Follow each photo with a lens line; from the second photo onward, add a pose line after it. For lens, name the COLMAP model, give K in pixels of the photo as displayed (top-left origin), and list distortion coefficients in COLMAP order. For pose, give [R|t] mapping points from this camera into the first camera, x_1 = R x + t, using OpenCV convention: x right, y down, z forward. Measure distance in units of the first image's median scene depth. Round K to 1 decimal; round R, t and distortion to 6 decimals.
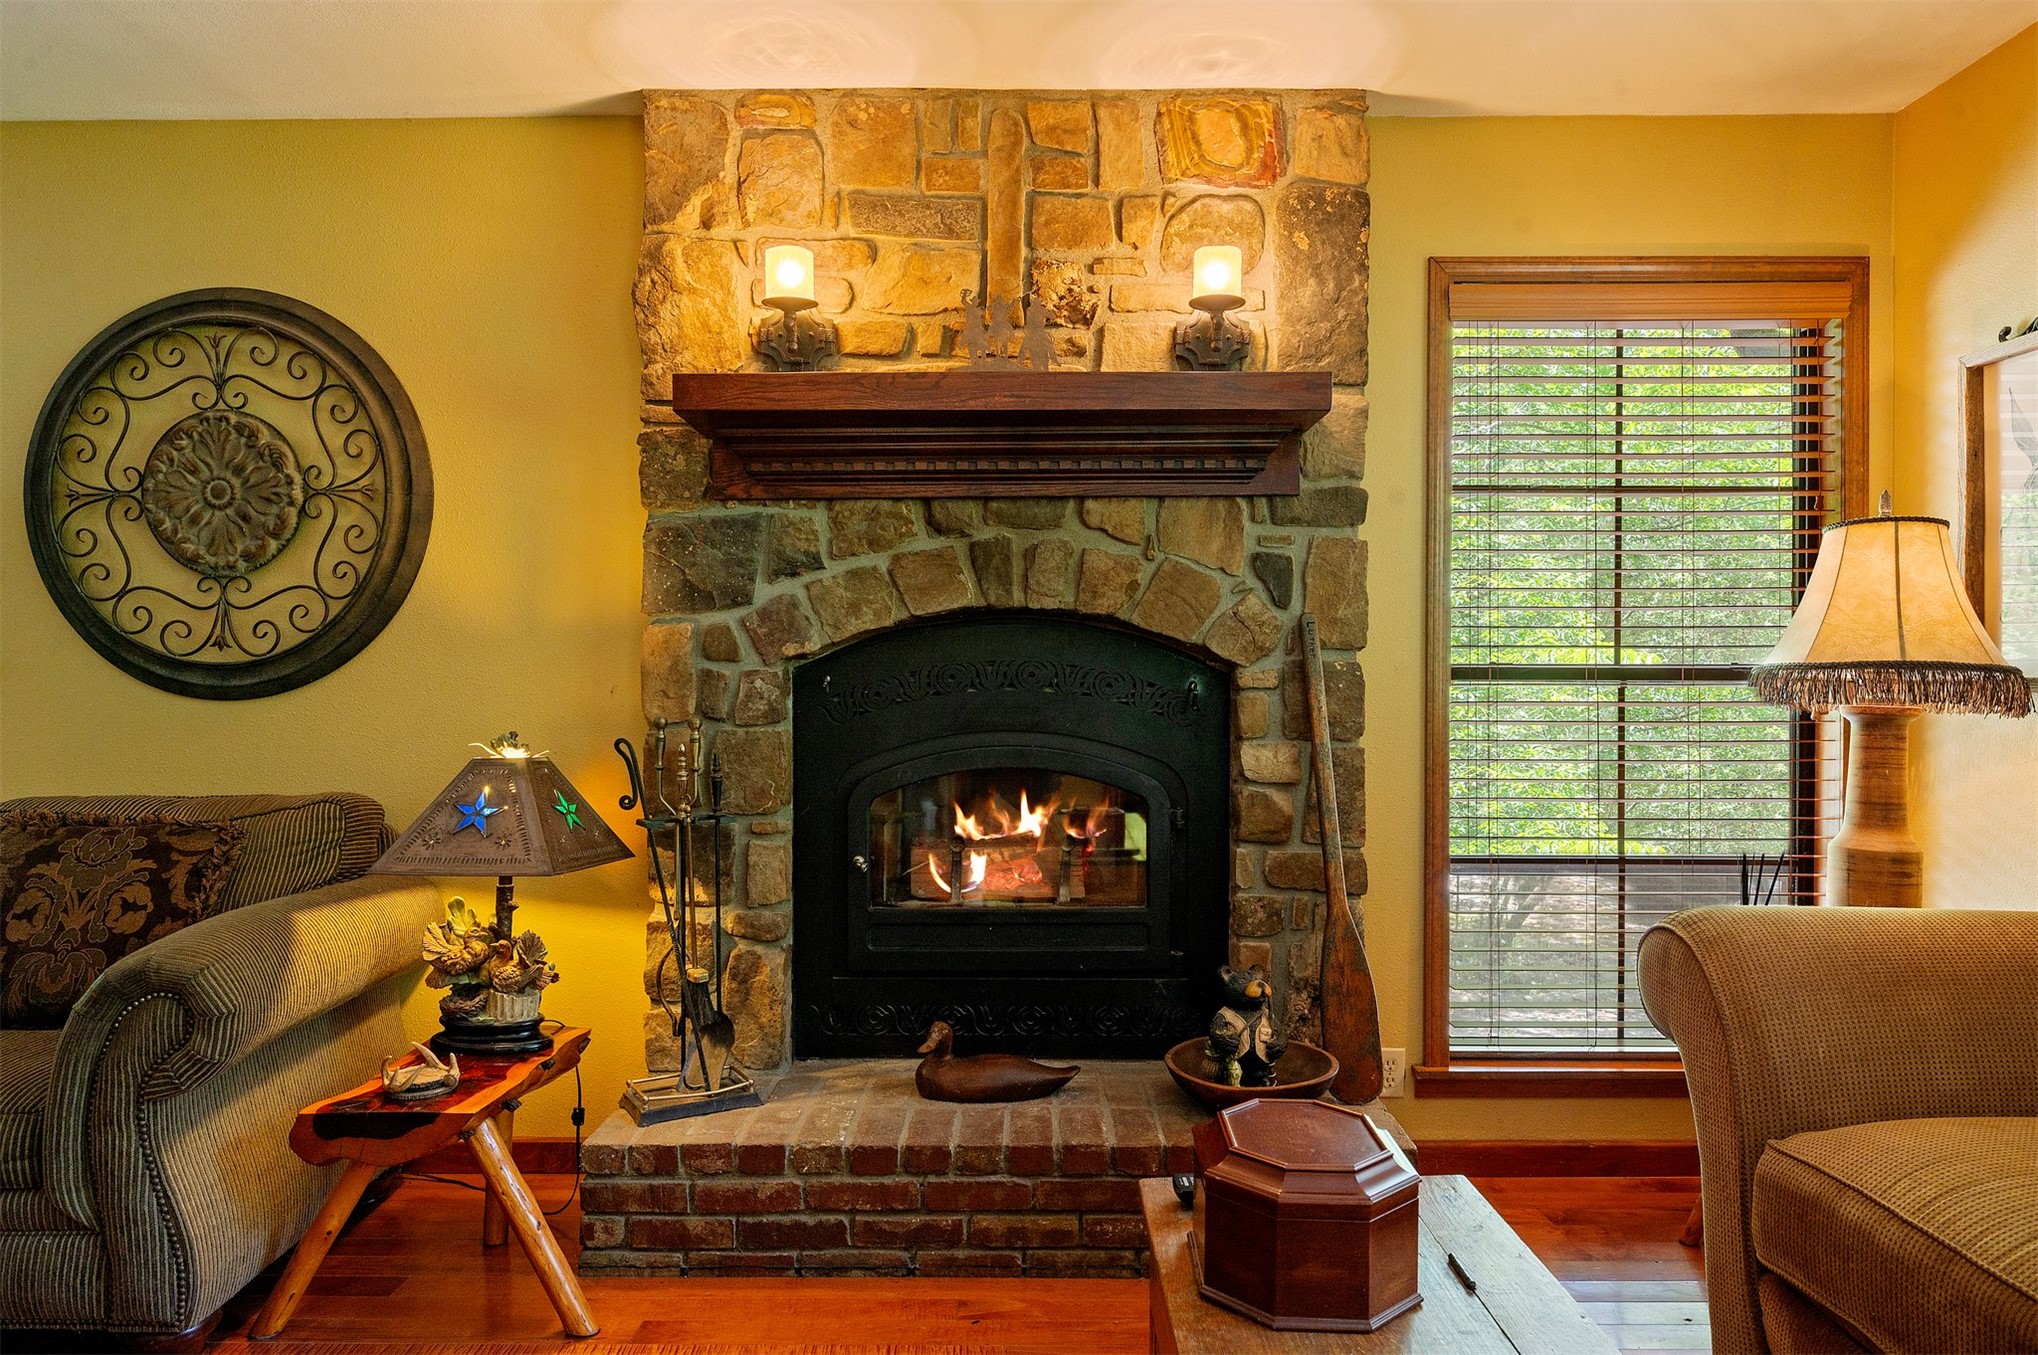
lens RADIAL K [[1273.0, 0, 1020.5], [0, 1273.0, 688.2], [0, 0, 1]] dist [-0.001452, -0.000791]
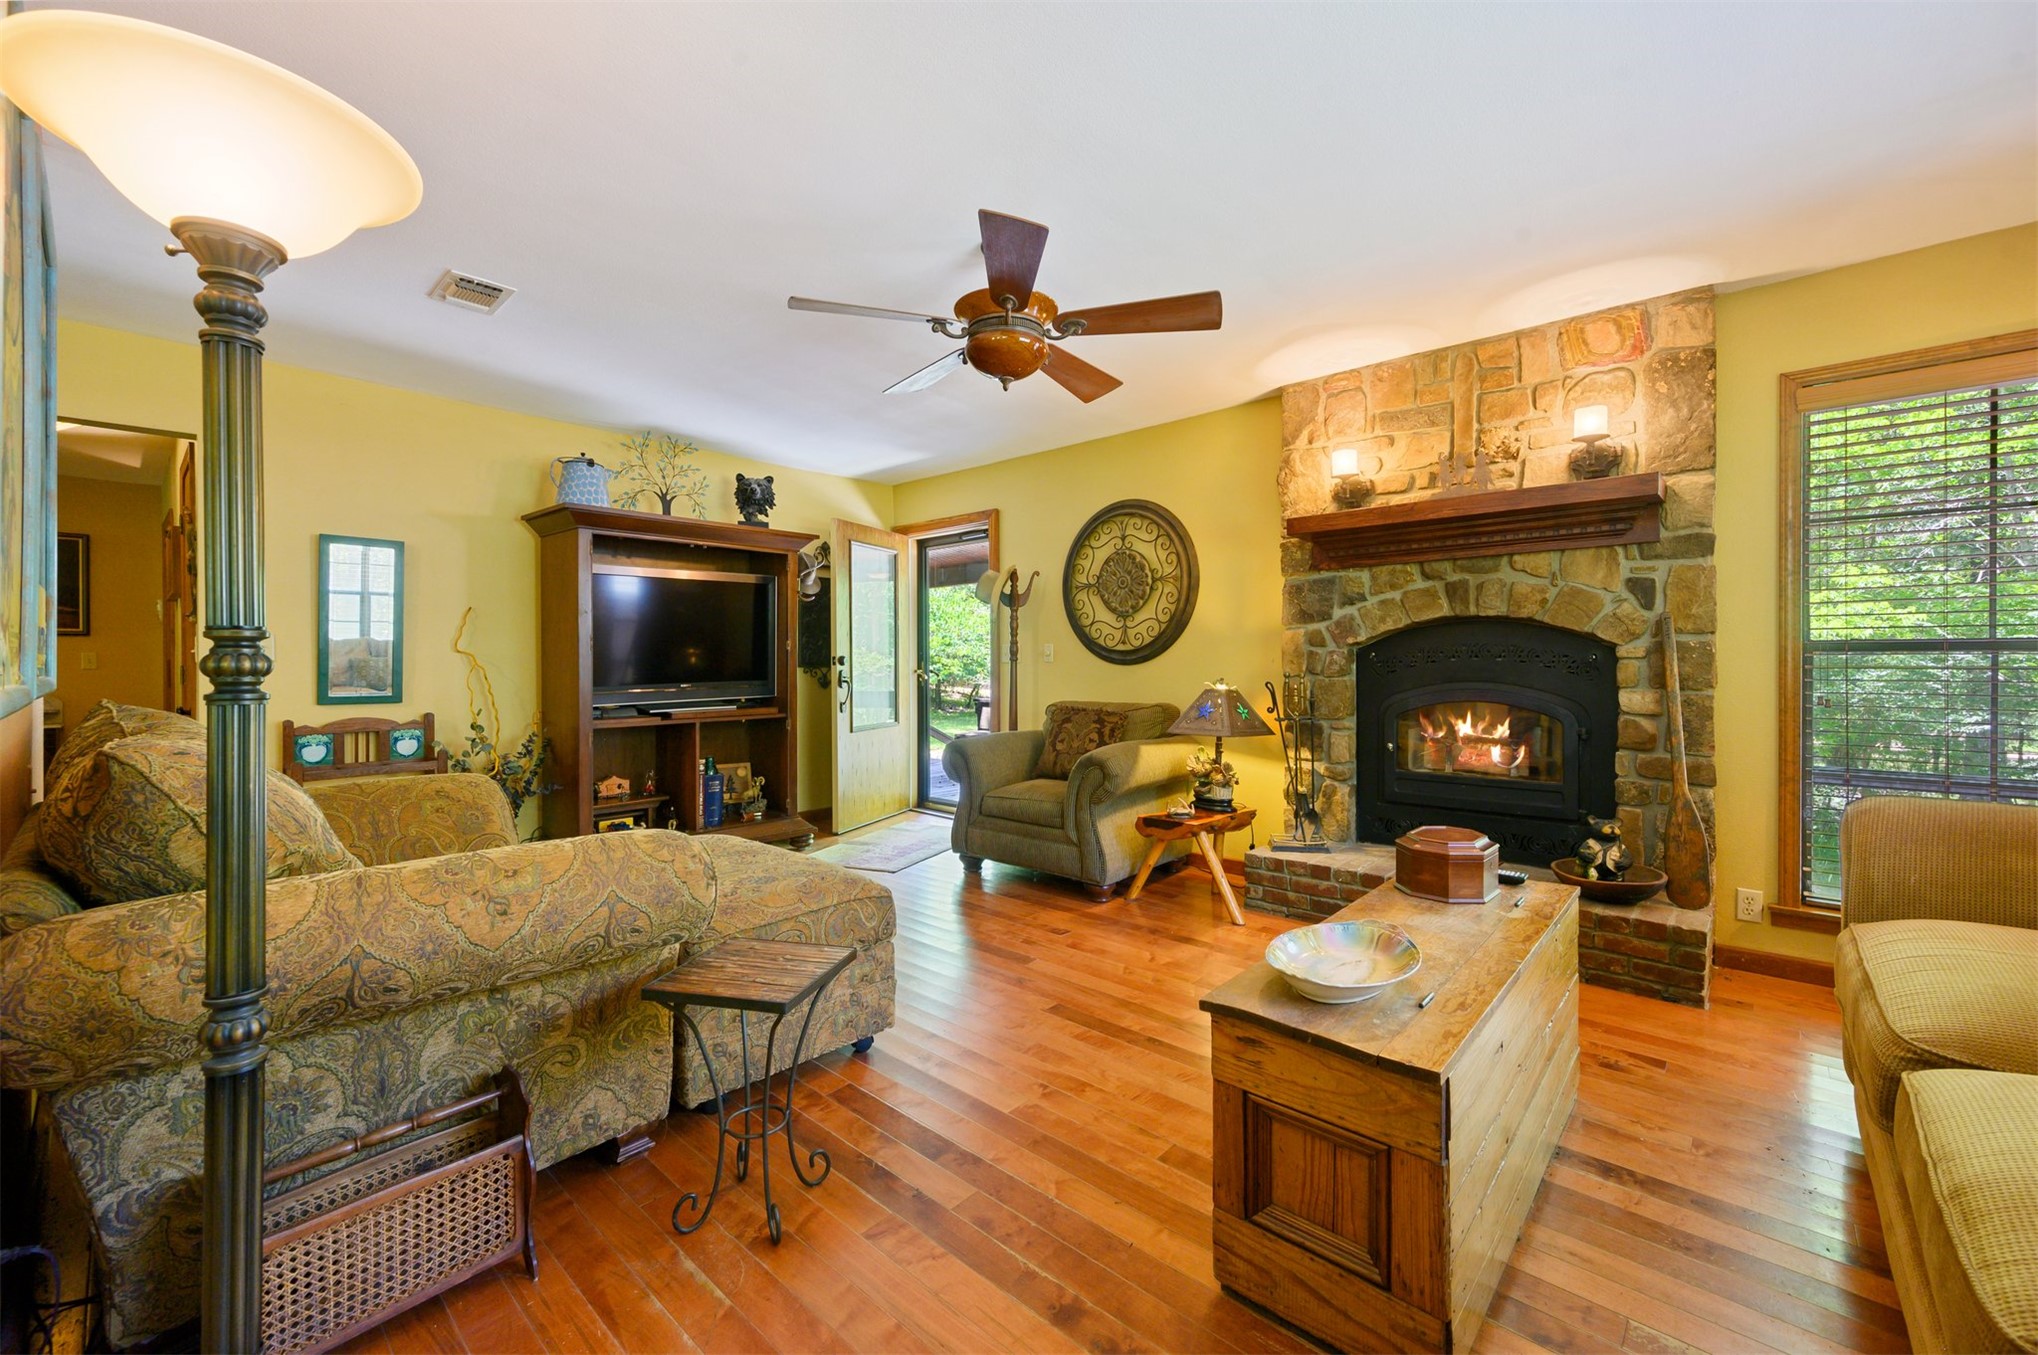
lens RADIAL K [[812.6, 0, 1025.6], [0, 812.6, 662.2], [0, 0, 1]] dist [-0.001442, -0.000128]
pose [[0.747221, -0.002262, -0.664572, 0.302367], [0.003048, 0.999995, 0.000022, 0.003484], [0.664569, -0.002042, 0.747224, -0.338602]]
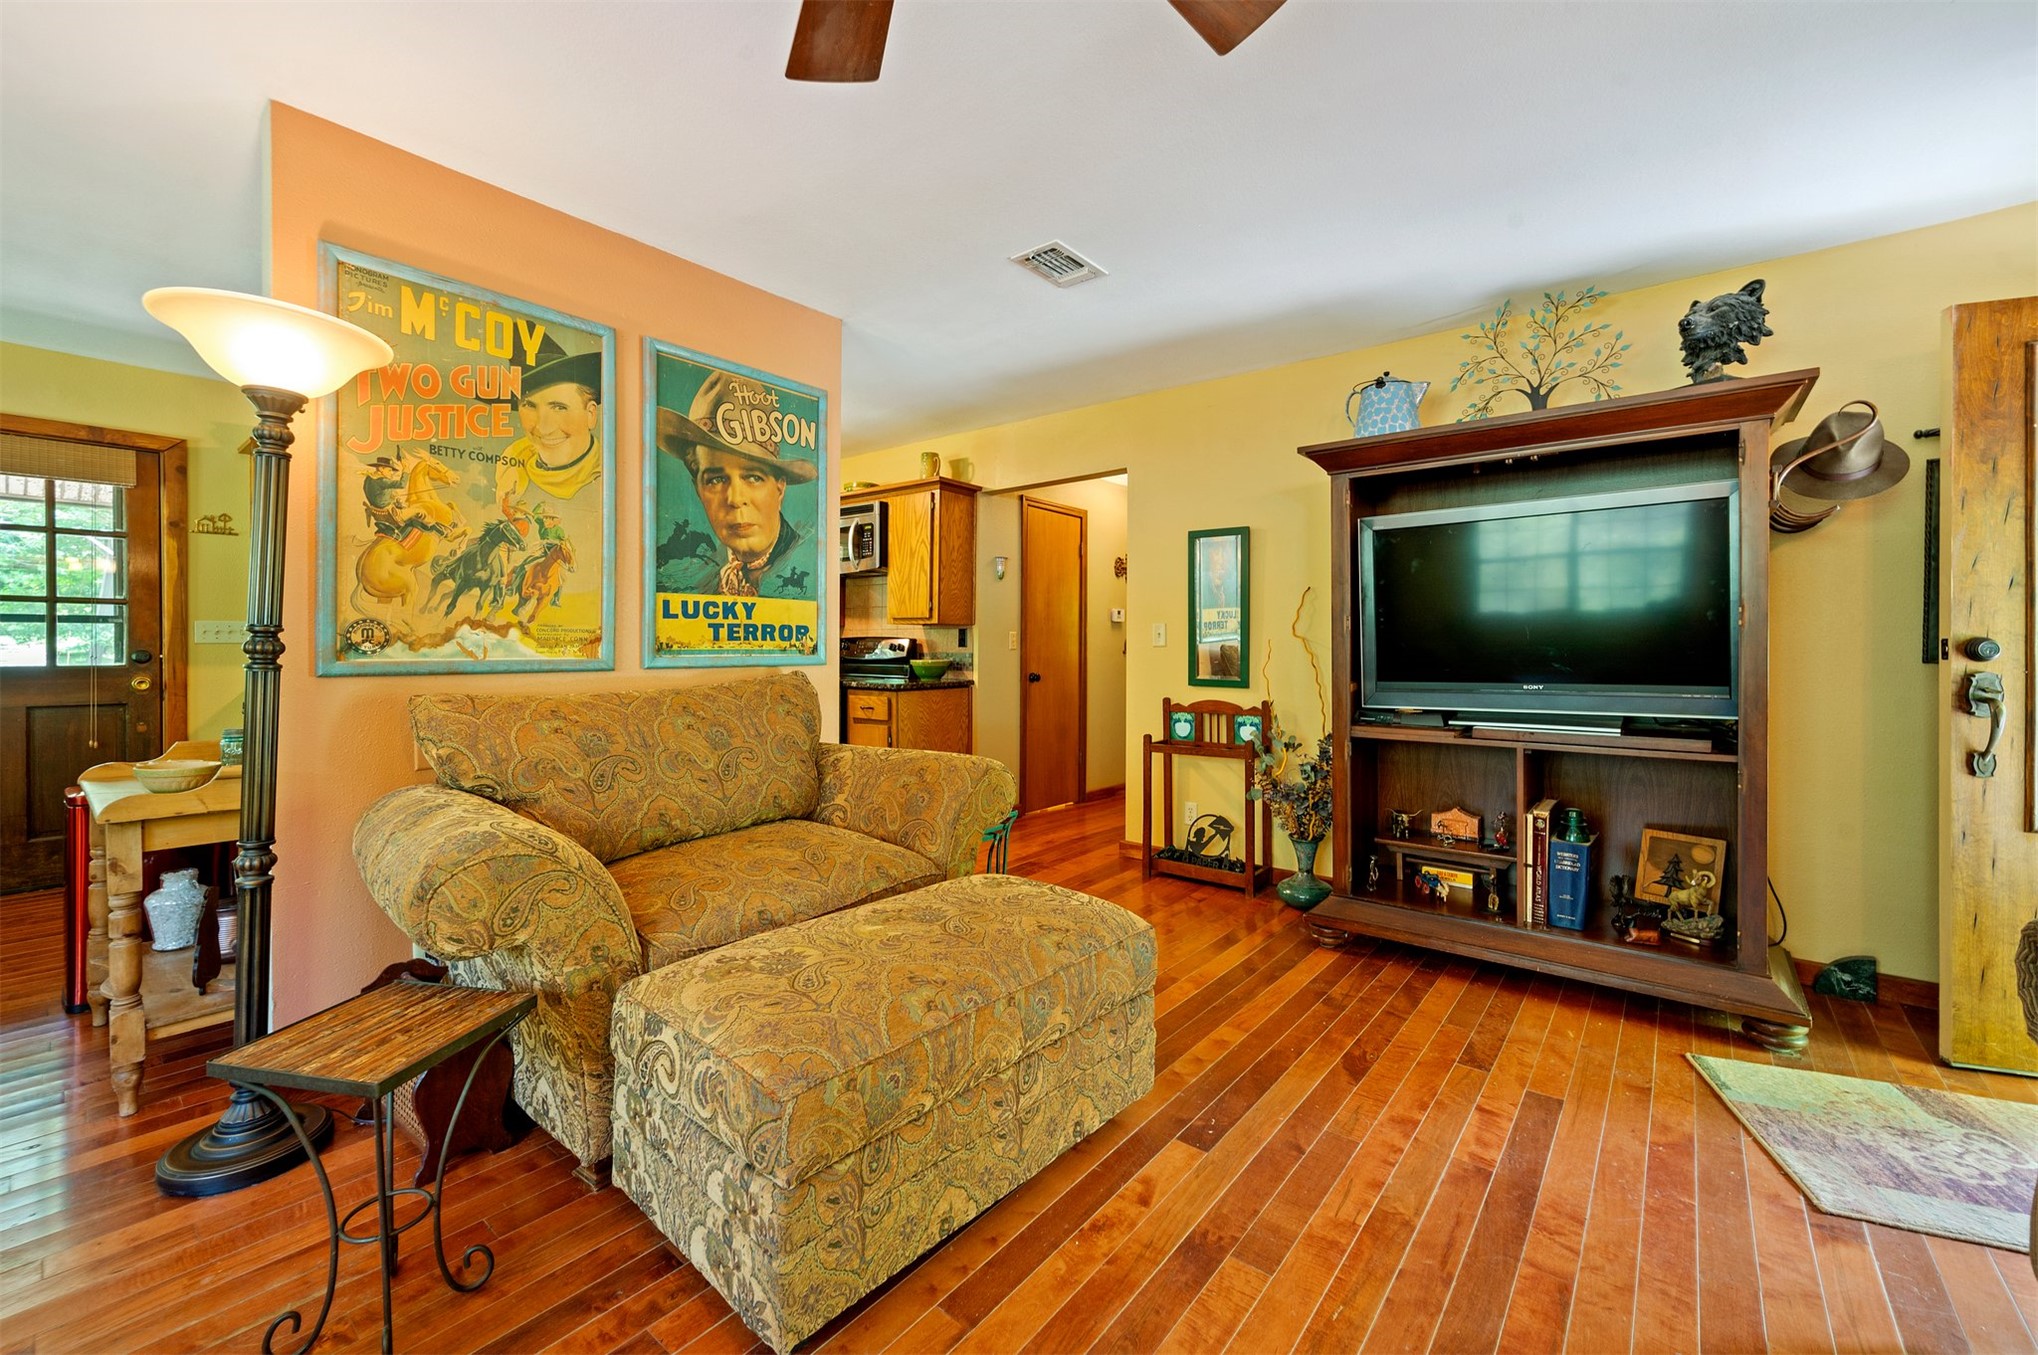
lens RADIAL K [[818.1, 0, 1024.9], [0, 818.1, 644.7], [0, 0, 1]] dist [0.001037, 0.000138]
pose [[-0.625619, -0.004074, -0.780118, -0.092447], [-0.003841, 0.999990, -0.002142, 0.000241], [0.780119, 0.001656, -0.625629, 0.556969]]
